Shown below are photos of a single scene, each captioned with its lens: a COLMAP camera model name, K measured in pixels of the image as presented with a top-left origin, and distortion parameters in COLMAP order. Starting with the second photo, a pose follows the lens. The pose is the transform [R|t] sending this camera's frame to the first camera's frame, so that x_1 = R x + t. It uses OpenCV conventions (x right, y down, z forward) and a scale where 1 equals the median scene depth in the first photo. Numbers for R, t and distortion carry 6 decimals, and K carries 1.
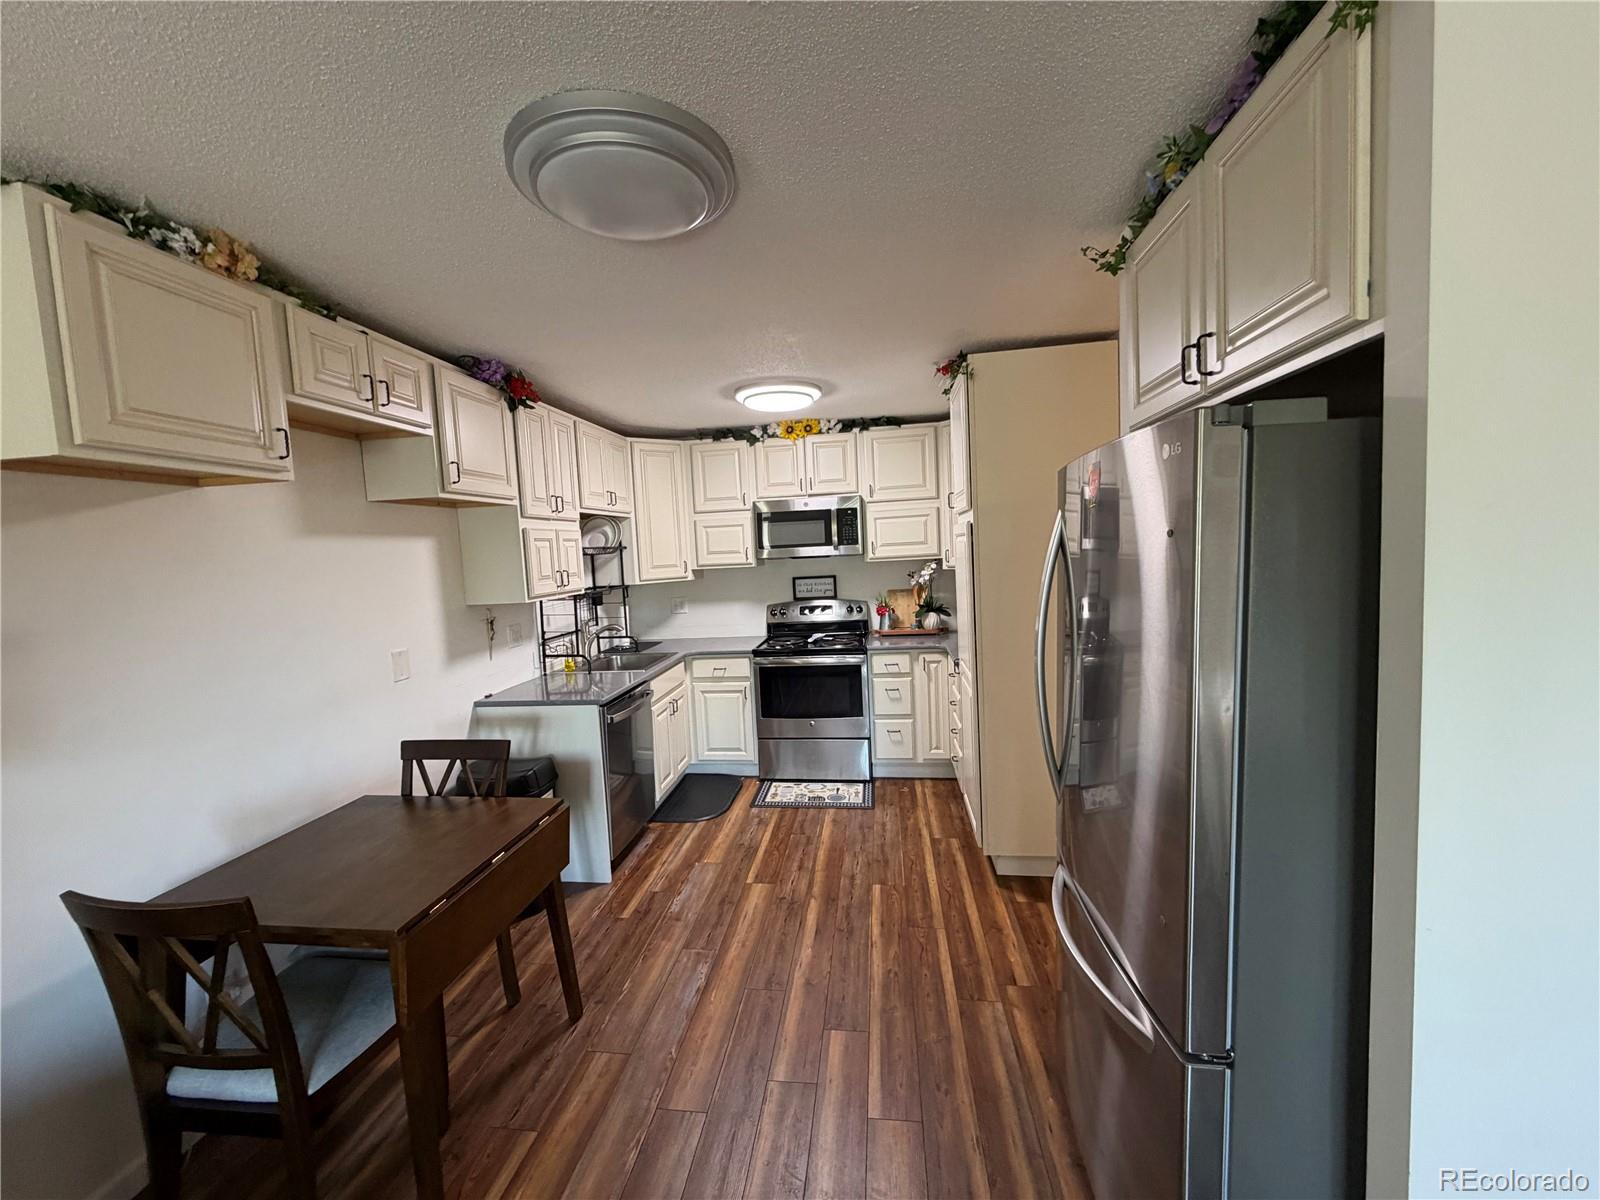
lens RADIAL K [[640.1, 0, 795.5], [0, 640.1, 600.2], [0, 0, 1]] dist [0.003297, -0.000073]
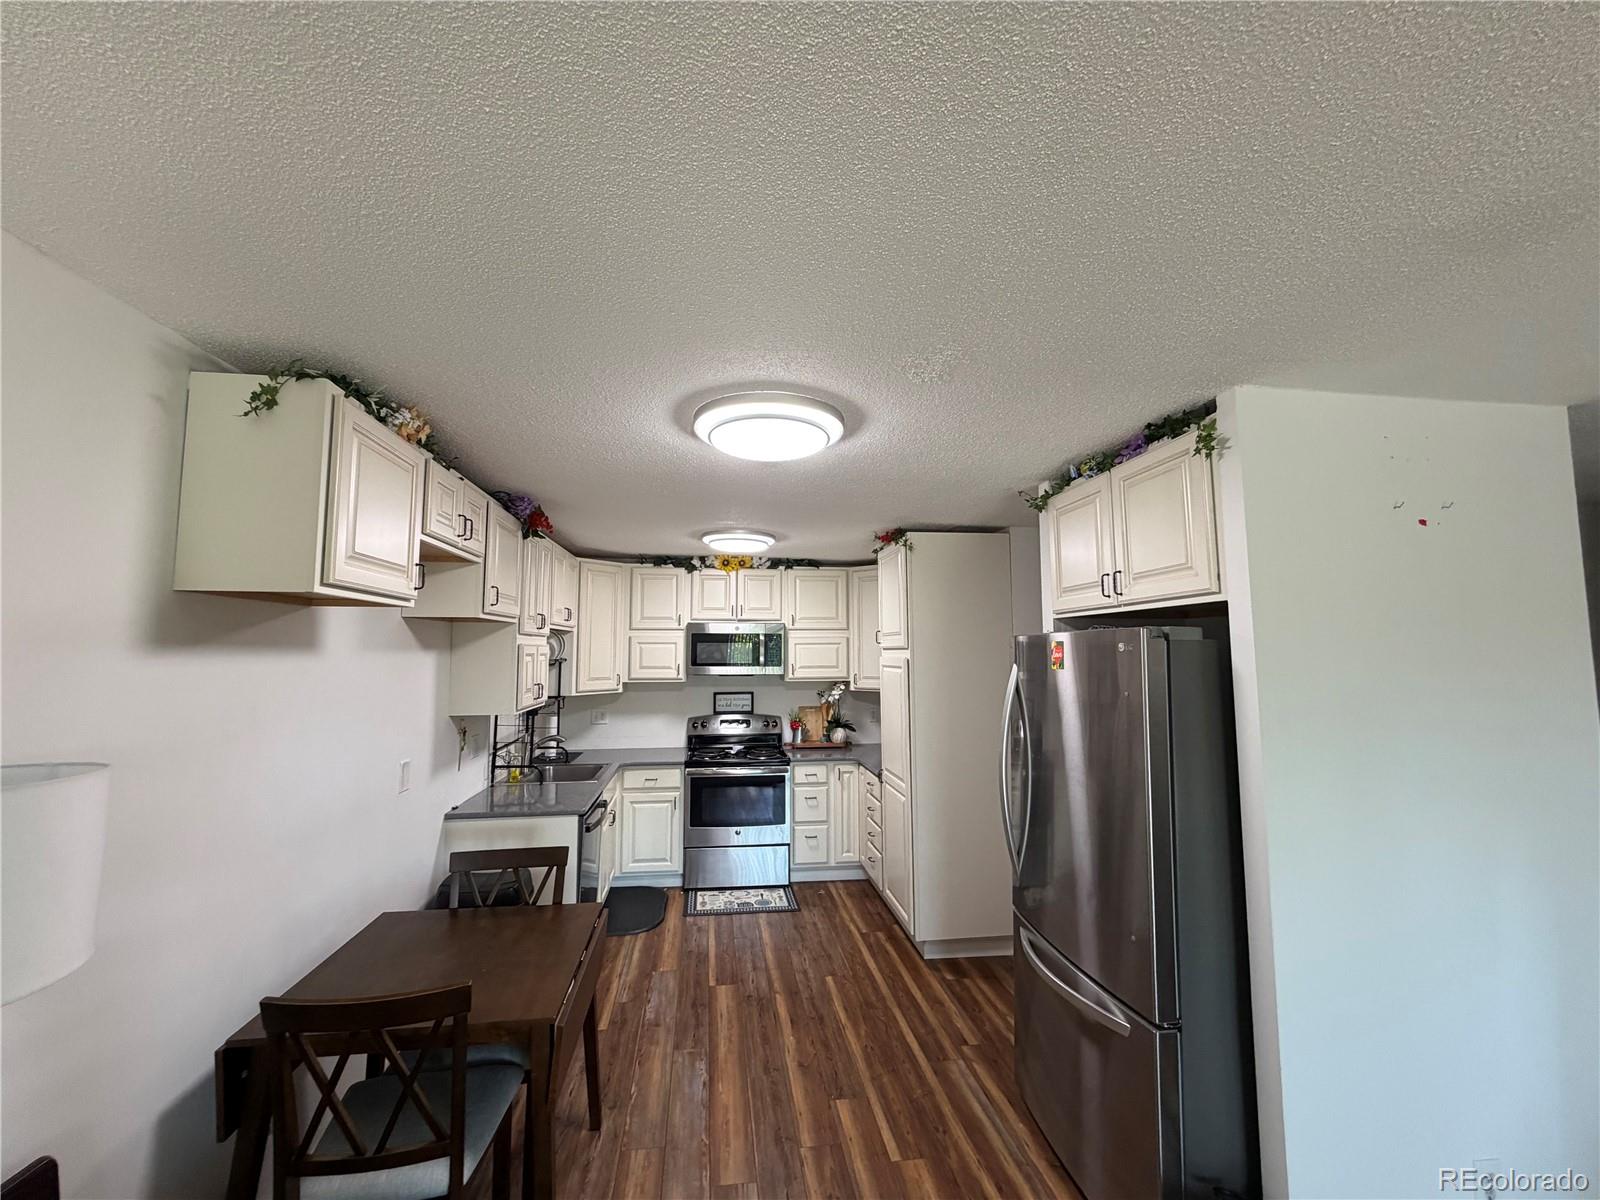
lens RADIAL K [[640.1, 0, 796.4], [0, 640.1, 599.4], [0, 0, 1]] dist [0.003297, -0.000073]
pose [[0.963070, 0.069110, 0.260232, -0.236797], [-0.024435, 0.984943, -0.171144, -0.012737], [-0.268142, 0.158465, 0.950257, -0.141804]]
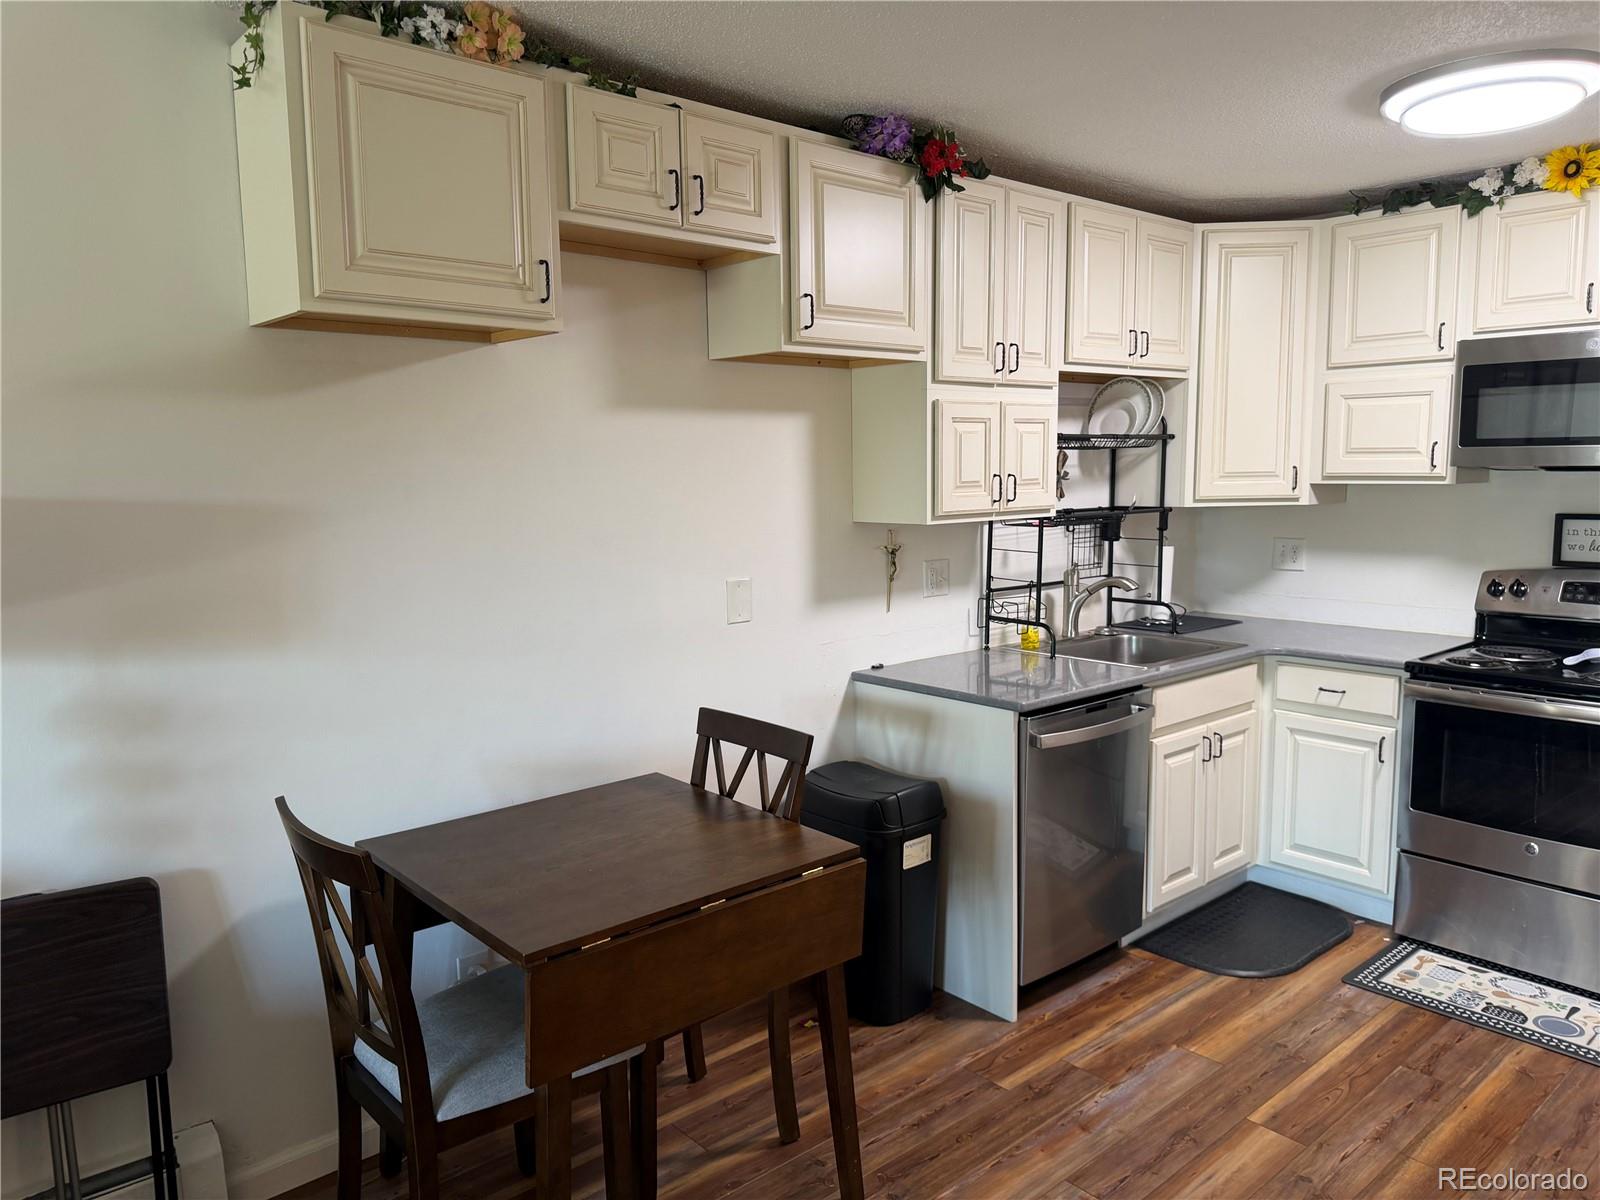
lens RADIAL K [[1136.1, 0, 803.5], [0, 1136.1, 601.4], [0, 0, 1]] dist [0.046955, -0.060336]
pose [[0.755140, 0.116498, -0.645129, 0.172624], [-0.077140, 0.993037, 0.089030, -0.008962], [0.651009, -0.017465, 0.758869, 0.099093]]
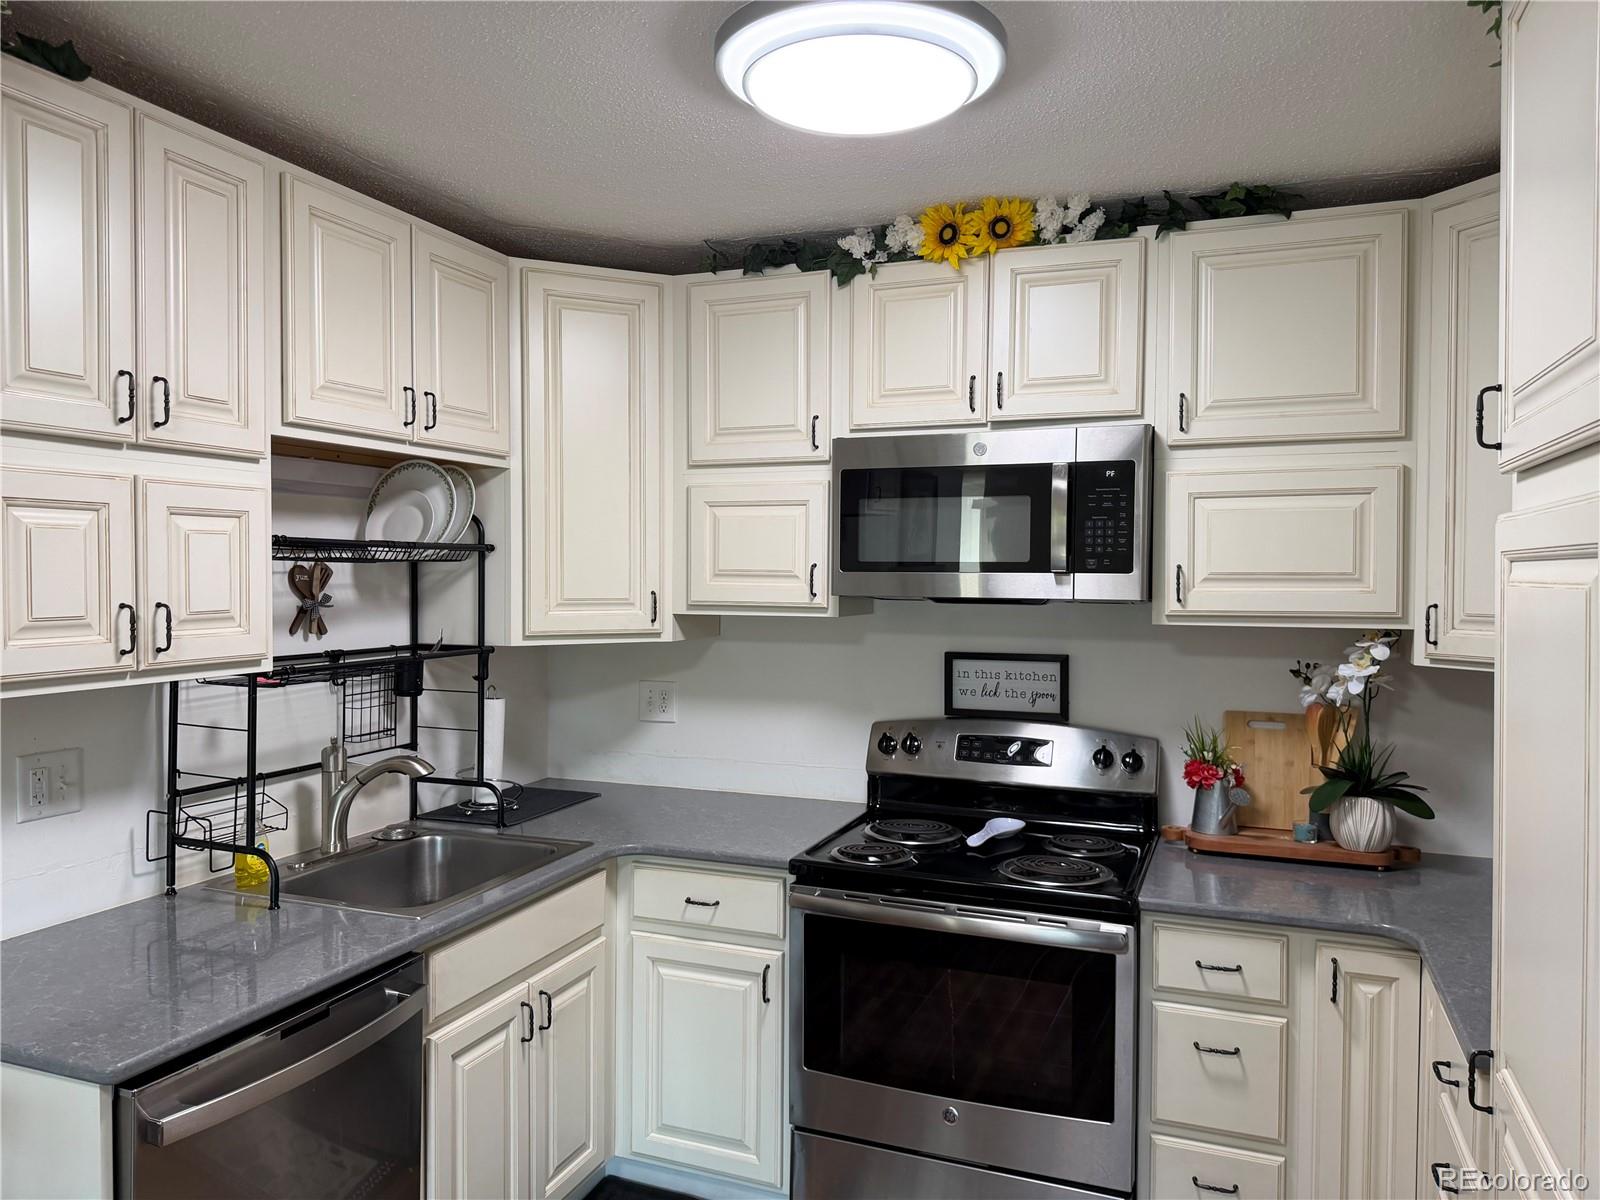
lens RADIAL K [[1136.1, 0, 785.7], [0, 1136.1, 600.6], [0, 0, 1]] dist [0.046955, -0.060336]
pose [[0.968735, 0.058598, -0.241079, 0.088629], [-0.070905, 0.996569, -0.042685, -0.045103], [0.237750, 0.058445, 0.969566, 0.508107]]
